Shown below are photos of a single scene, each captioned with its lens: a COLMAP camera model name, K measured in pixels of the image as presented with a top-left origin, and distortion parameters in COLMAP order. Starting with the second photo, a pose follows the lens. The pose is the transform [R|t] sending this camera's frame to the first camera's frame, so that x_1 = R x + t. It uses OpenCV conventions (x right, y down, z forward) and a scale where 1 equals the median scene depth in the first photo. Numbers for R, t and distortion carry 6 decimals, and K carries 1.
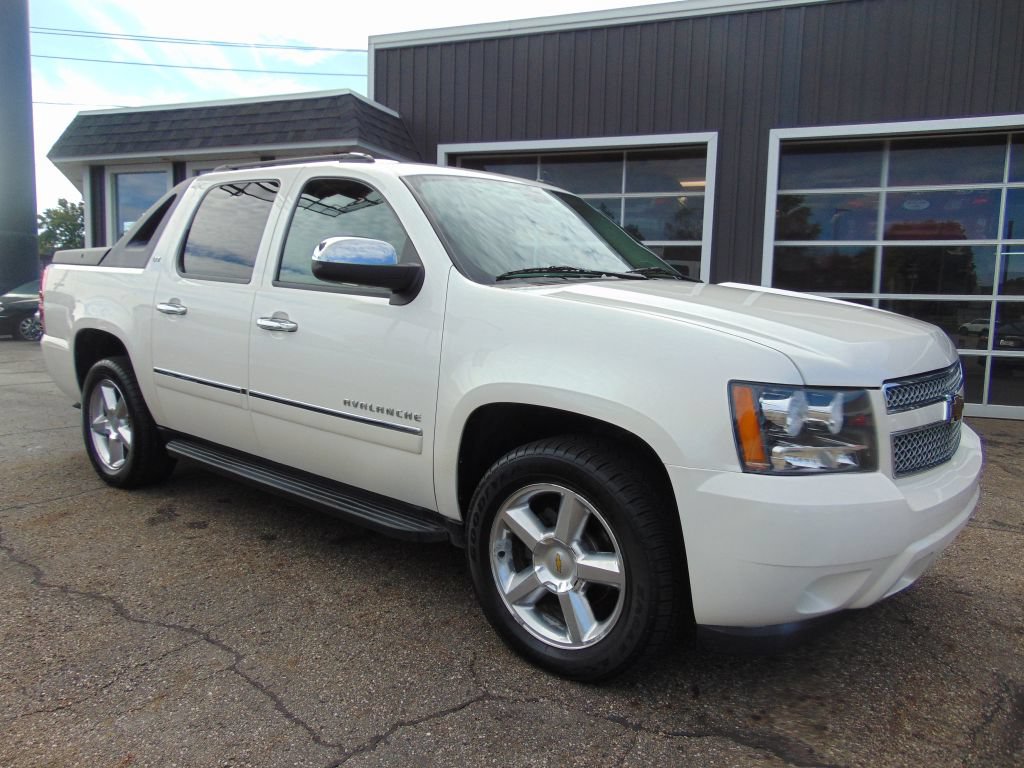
lens RADIAL K [[769.4, 0, 512.0], [0, 769.4, 384.0], [0, 0, 1]] dist [-0.042622, 0.089369]
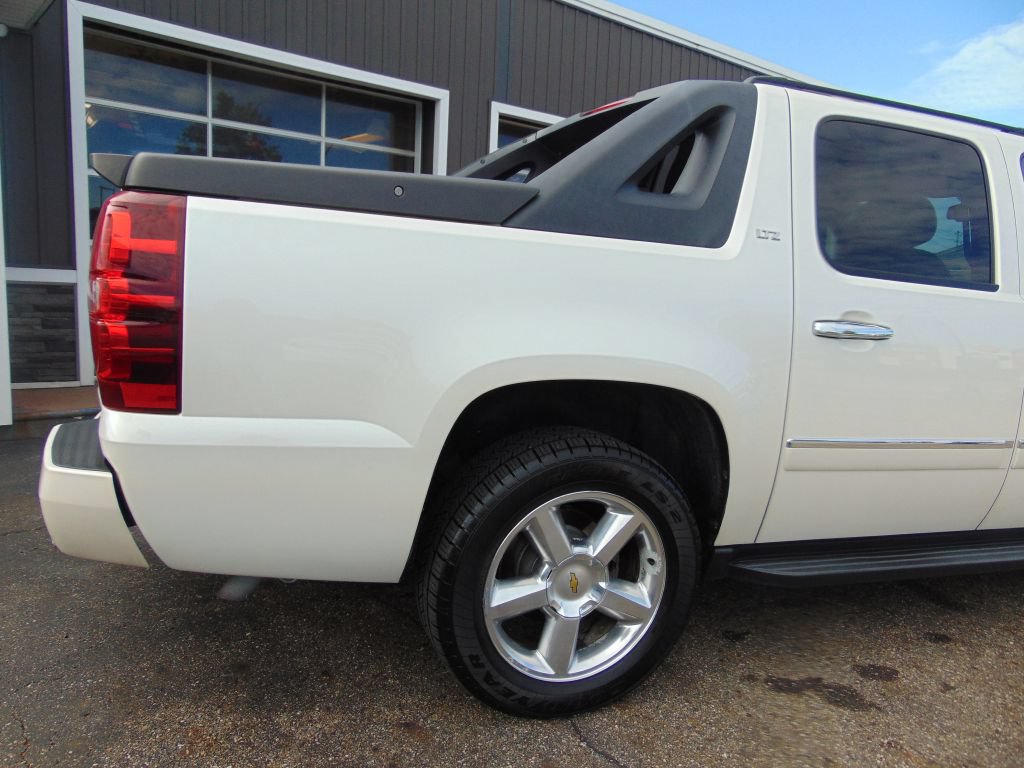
lens RADIAL K [[769.0, 0, 503.2], [0, 769.0, 390.0], [0, 0, 1]] dist [-0.016587, 0.086221]
pose [[0.493528, -0.126434, 0.860491, -1.574790], [0.063539, 0.991975, 0.109310, -0.195705], [-0.867406, 0.000727, 0.497601, 1.389343]]
